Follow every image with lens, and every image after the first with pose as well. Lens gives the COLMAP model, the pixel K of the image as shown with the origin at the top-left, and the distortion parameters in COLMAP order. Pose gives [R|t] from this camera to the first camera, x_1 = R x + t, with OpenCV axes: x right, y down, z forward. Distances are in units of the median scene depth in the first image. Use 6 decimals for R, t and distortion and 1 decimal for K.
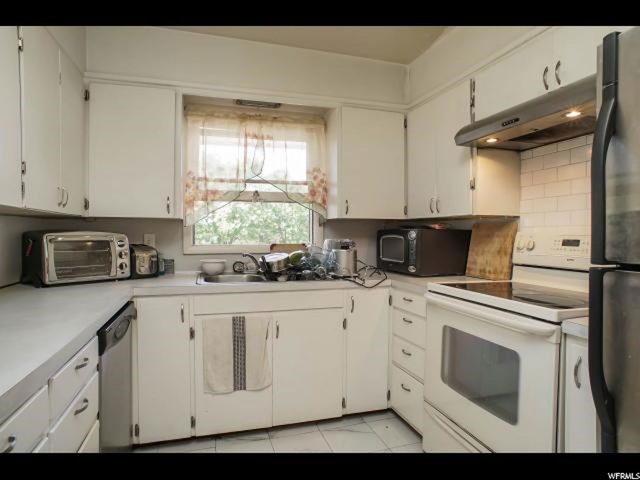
lens RADIAL K [[373.6, 0, 318.6], [0, 373.6, 241.6], [0, 0, 1]] dist [-0.052564, 0.002653]
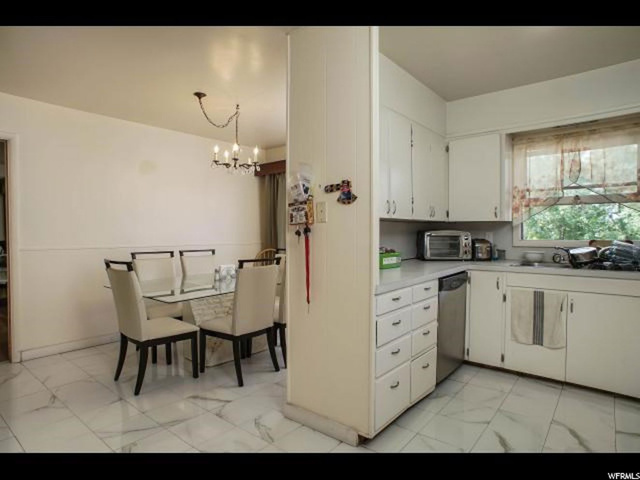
lens RADIAL K [[373.6, 0, 318.6], [0, 373.6, 241.6], [0, 0, 1]] dist [-0.052564, 0.002653]
pose [[0.551916, 0.013436, -0.833791, 0.401569], [-0.011220, 0.999899, 0.008686, 0.012985], [0.833824, 0.004562, 0.552011, -0.375158]]
